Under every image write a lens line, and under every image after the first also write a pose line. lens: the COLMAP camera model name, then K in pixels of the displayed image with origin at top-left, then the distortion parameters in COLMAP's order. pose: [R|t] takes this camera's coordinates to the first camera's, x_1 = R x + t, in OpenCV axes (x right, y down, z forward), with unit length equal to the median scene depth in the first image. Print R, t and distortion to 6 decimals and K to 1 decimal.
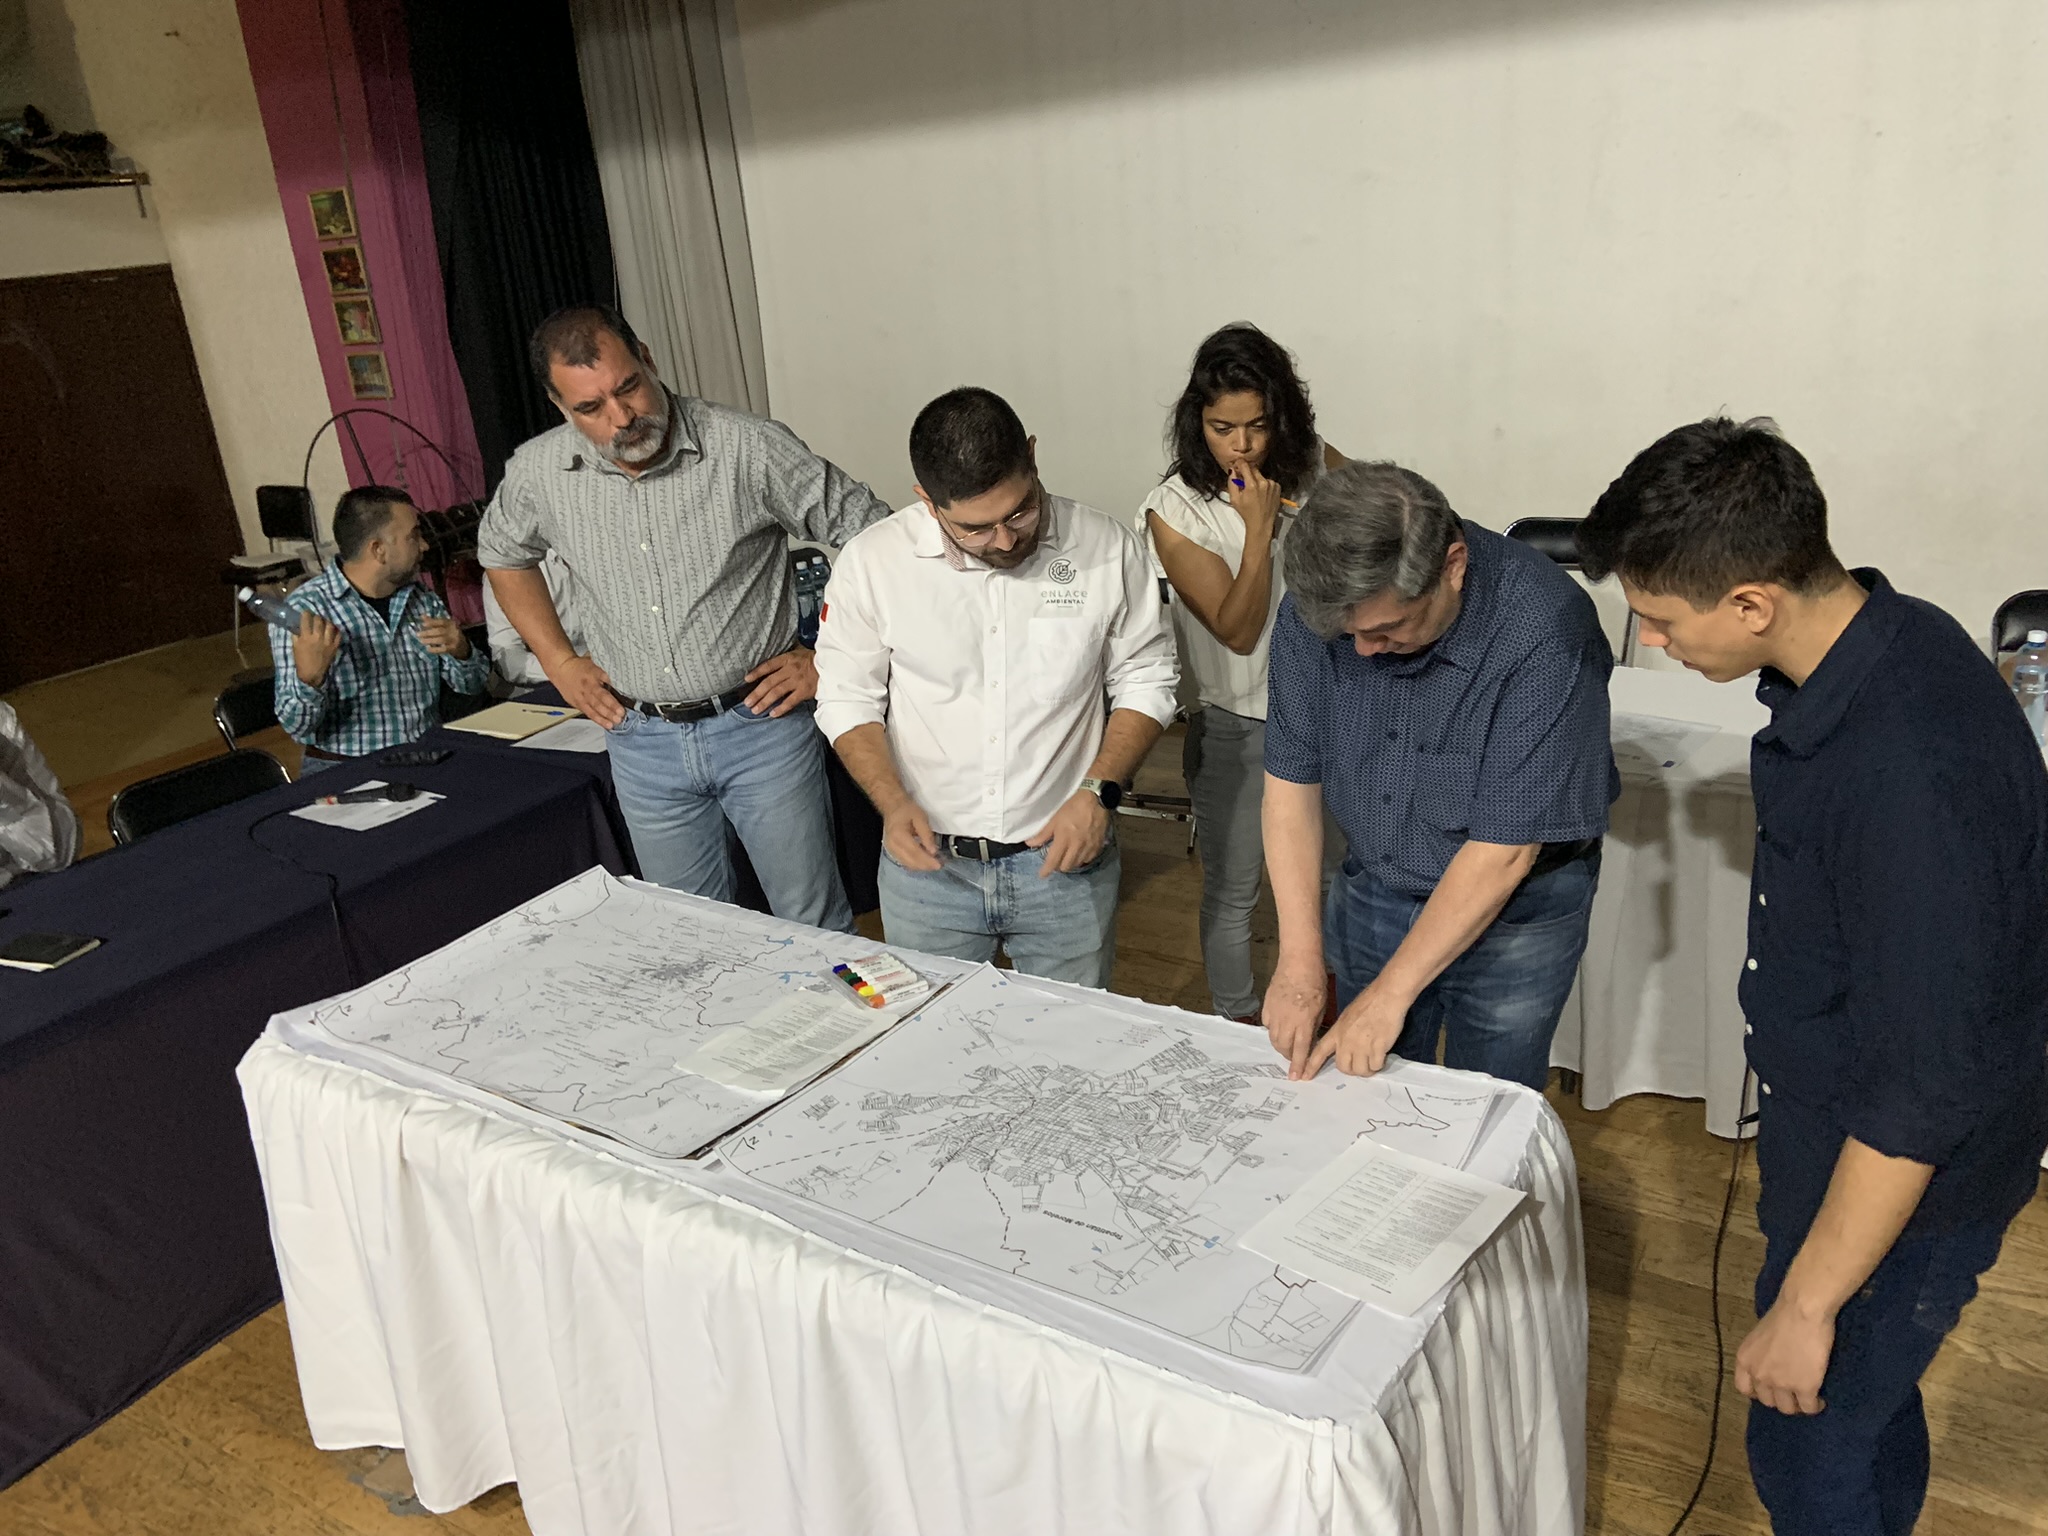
lens RADIAL K [[1571.2, 0, 1009.2], [0, 1571.2, 788.2], [0, 0, 1]] dist [0.115135, -0.154755]
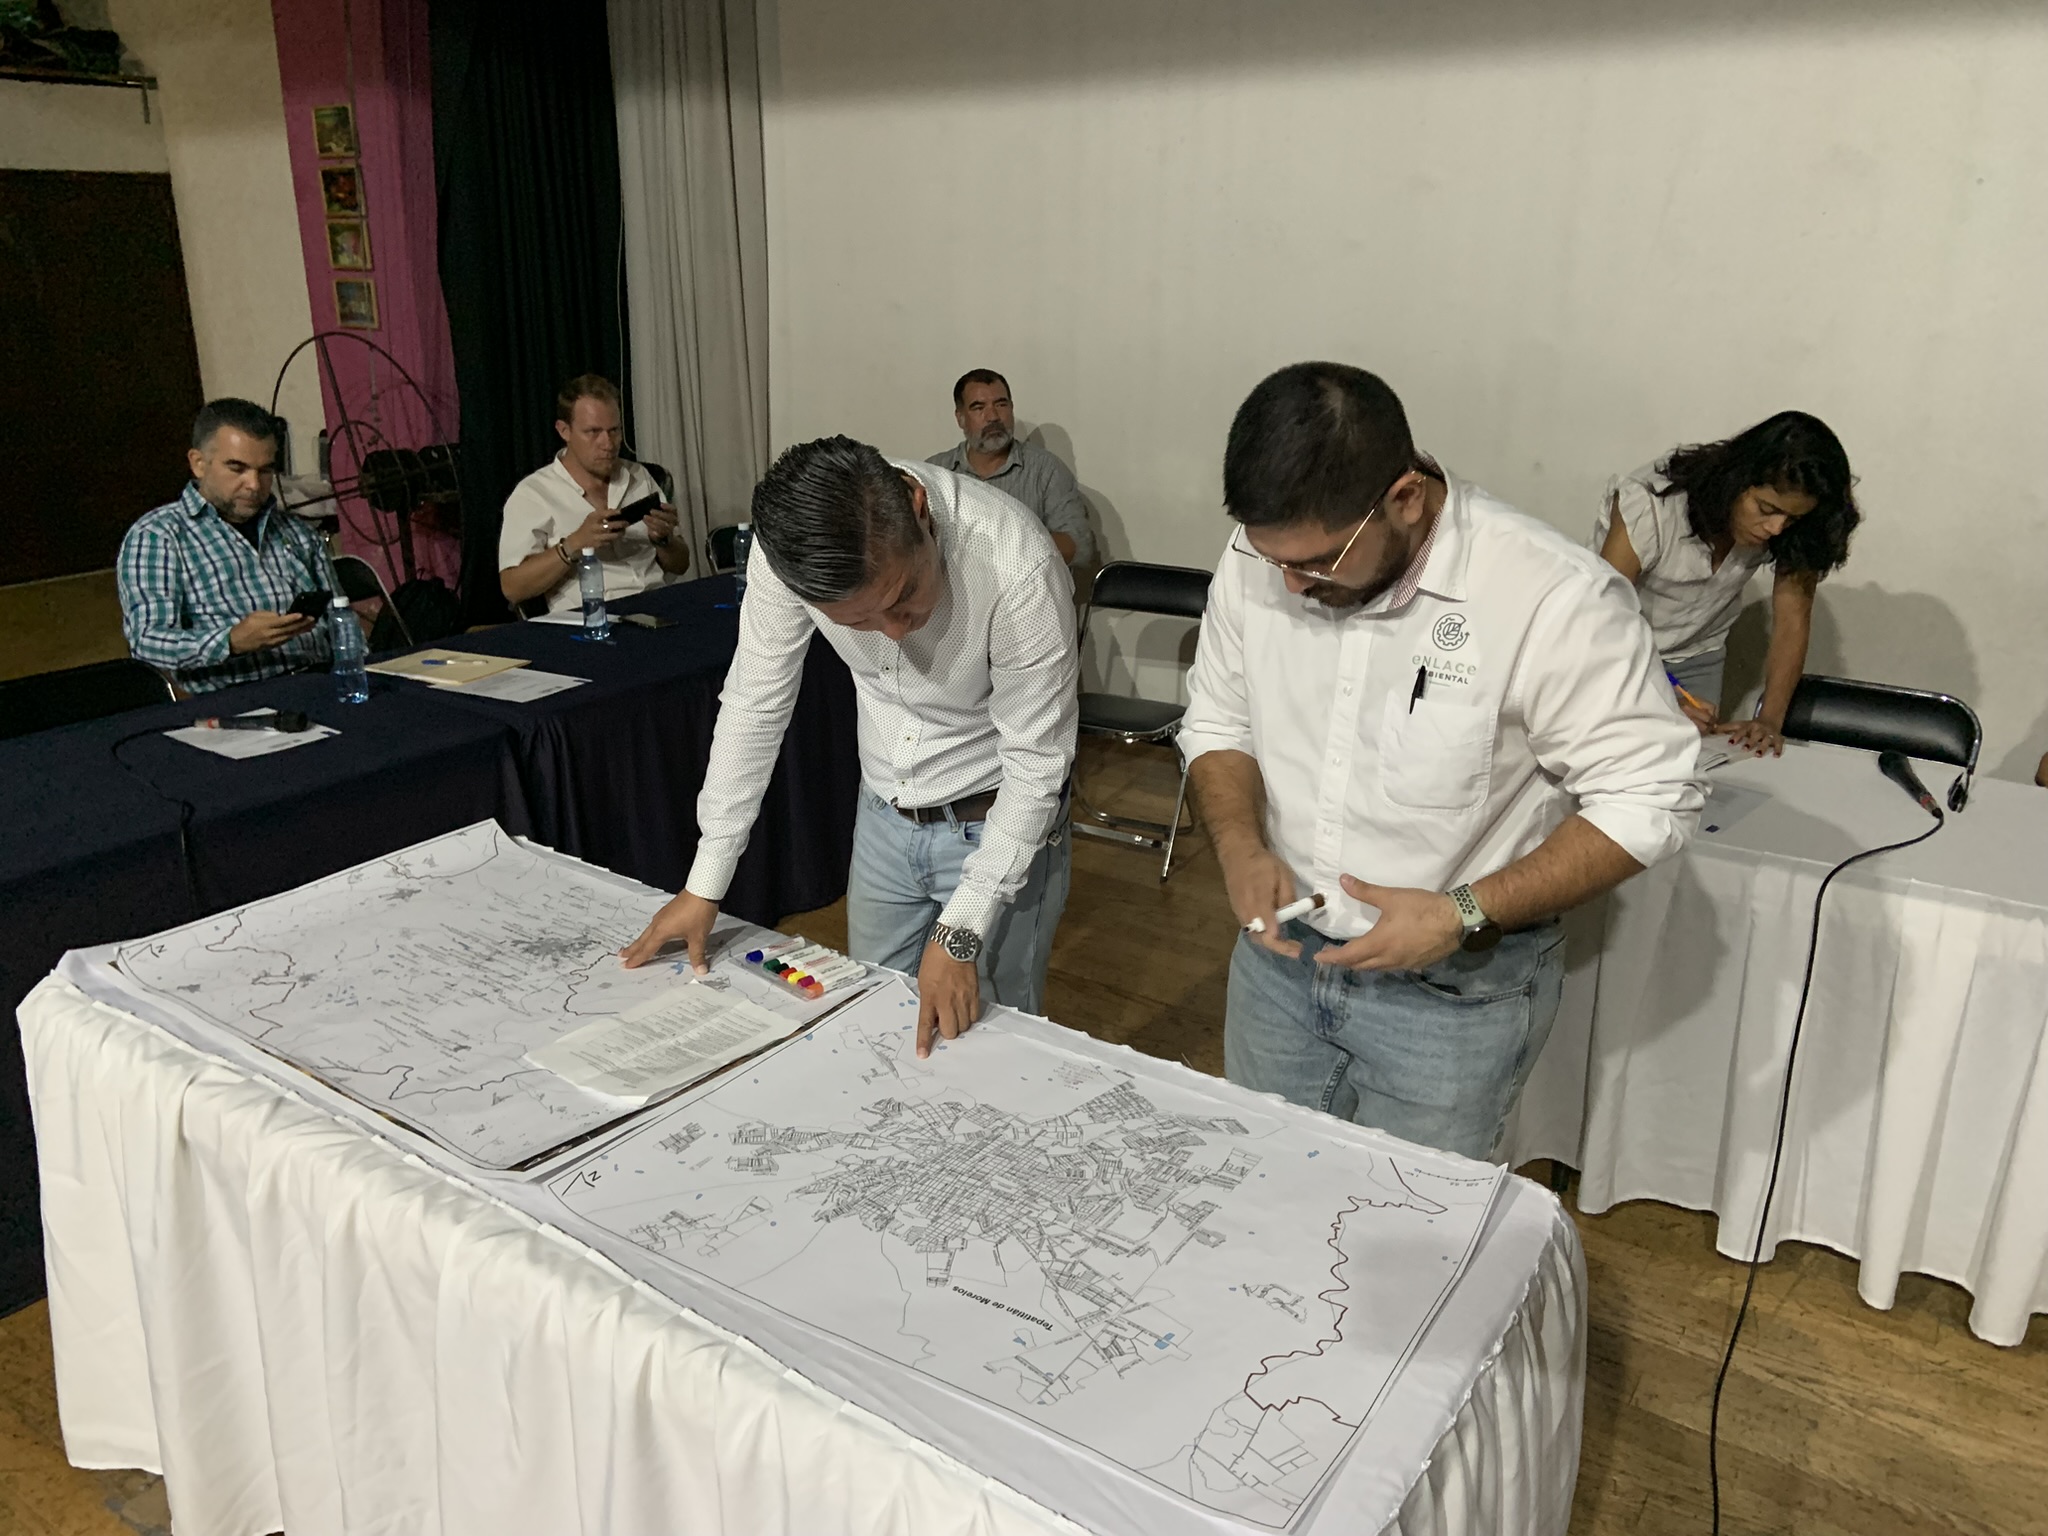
lens RADIAL K [[1583.8, 0, 1000.7], [0, 1583.8, 772.9], [0, 0, 1]] dist [0.114003, -0.147271]
pose [[0.994886, 0.100926, 0.003911, 0.018129], [-0.100788, 0.994554, -0.026529, 0.020478], [-0.006568, 0.026000, 0.999640, 0.133012]]
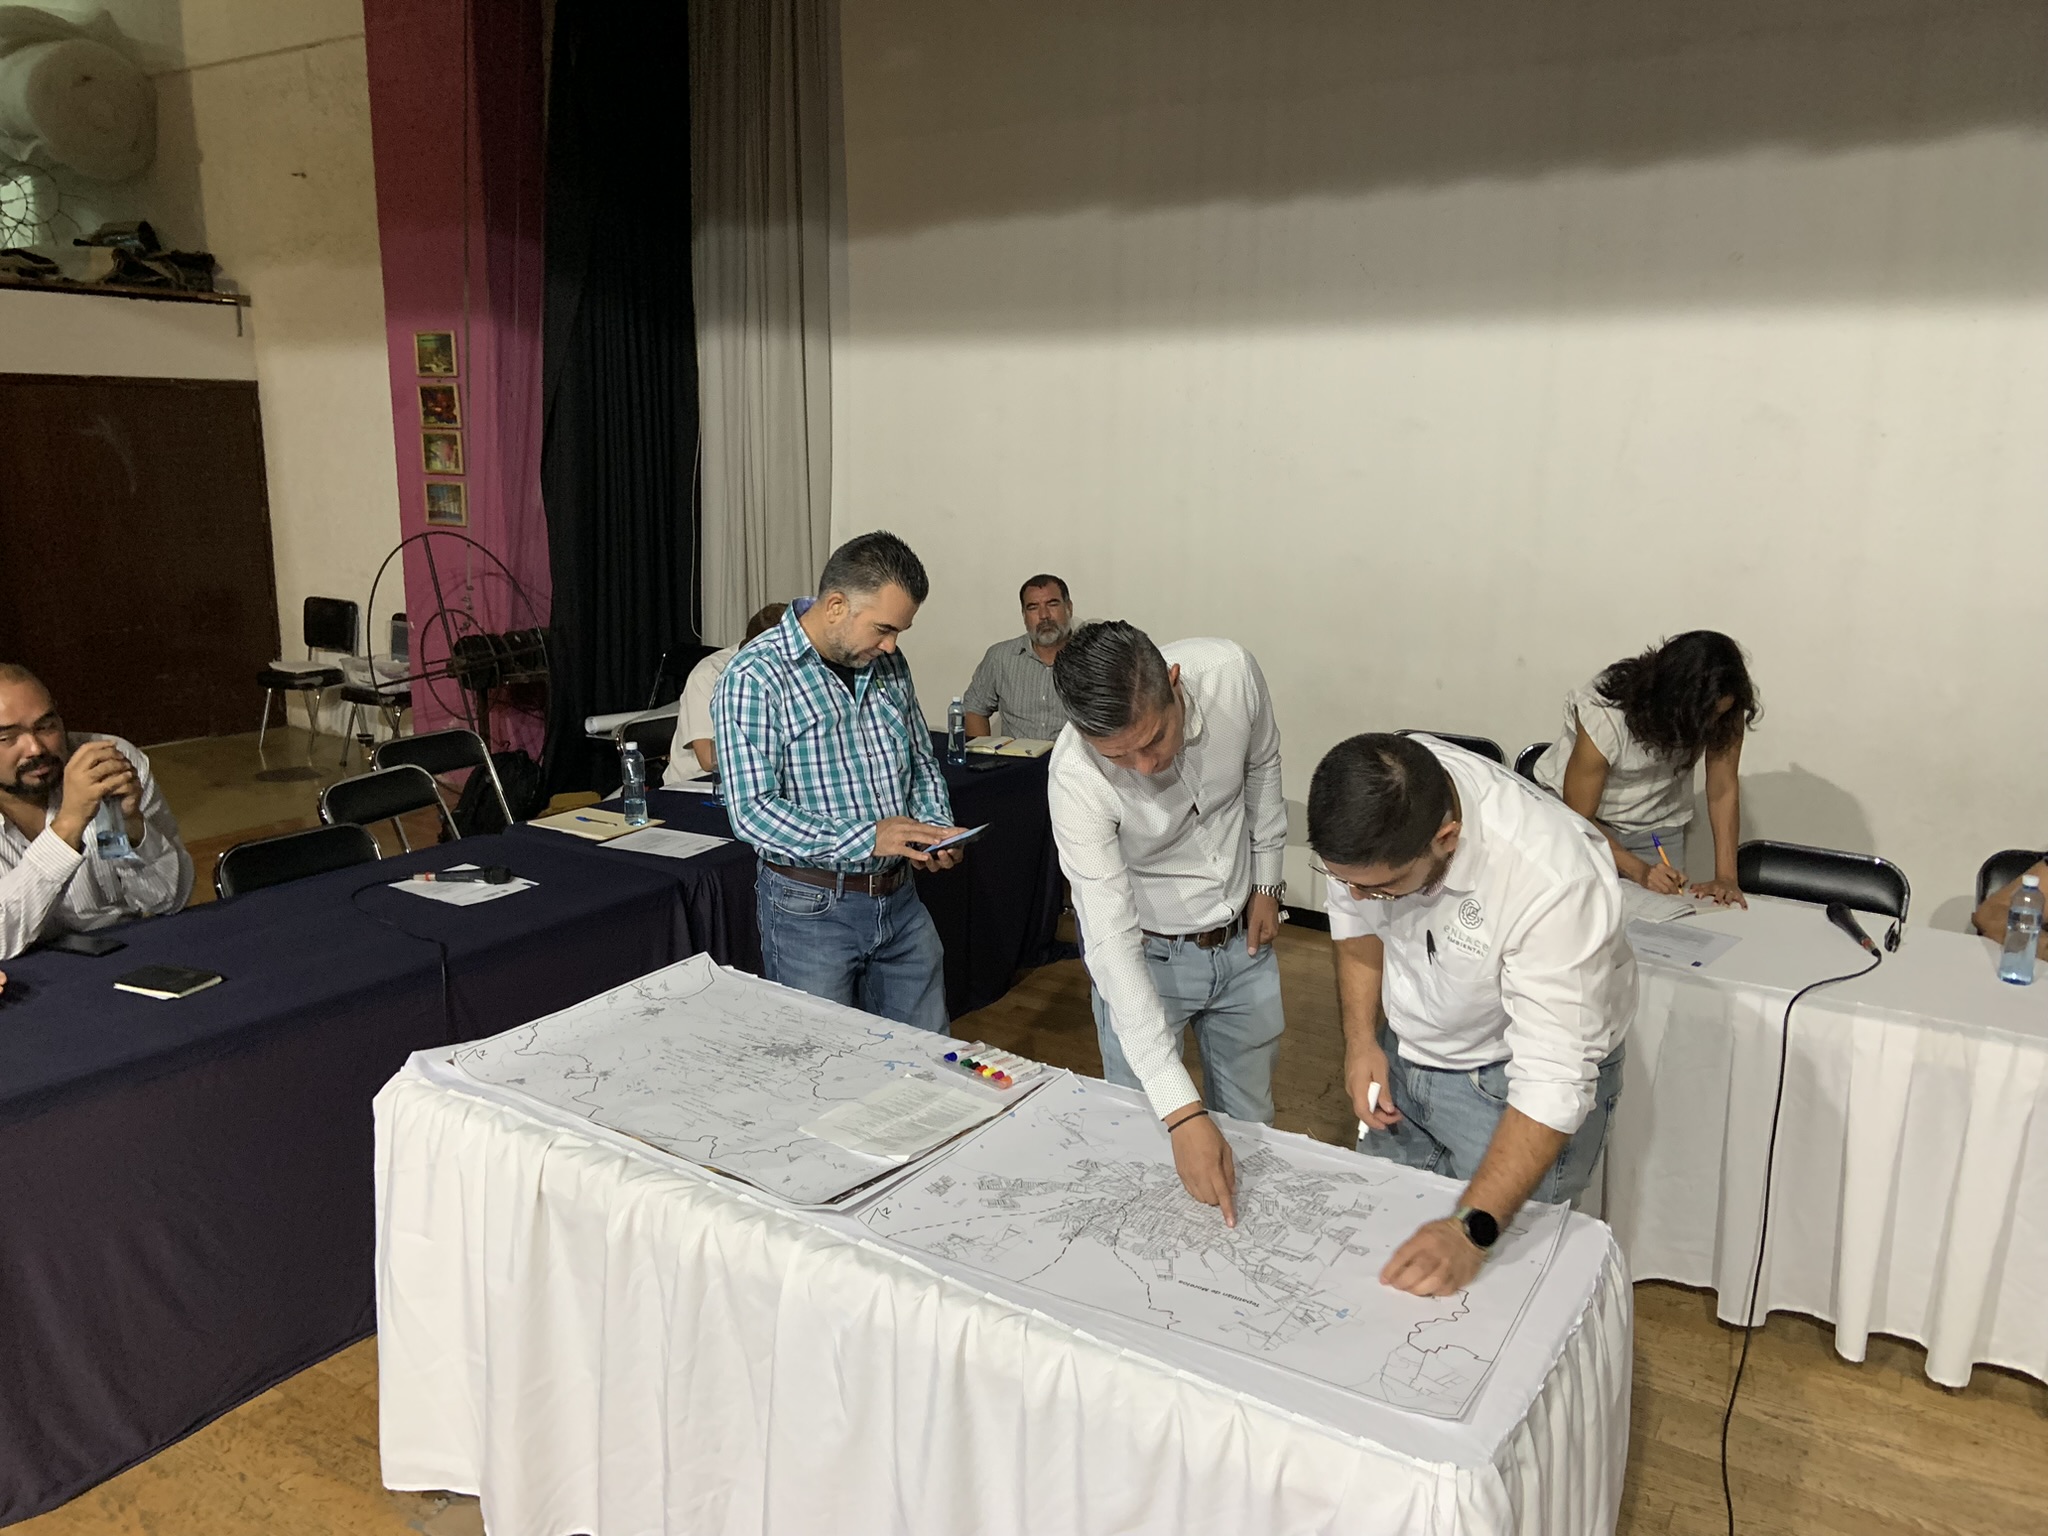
lens RADIAL K [[1573.0, 0, 1024.0], [0, 1573.0, 768.0], [0, 0, 1]] dist [0.112800, -0.151200]
pose [[0.994128, 0.104366, 0.028581, -0.103206], [-0.099479, 0.985403, -0.138147, 0.060065], [-0.042582, 0.134492, 0.989999, -0.088692]]
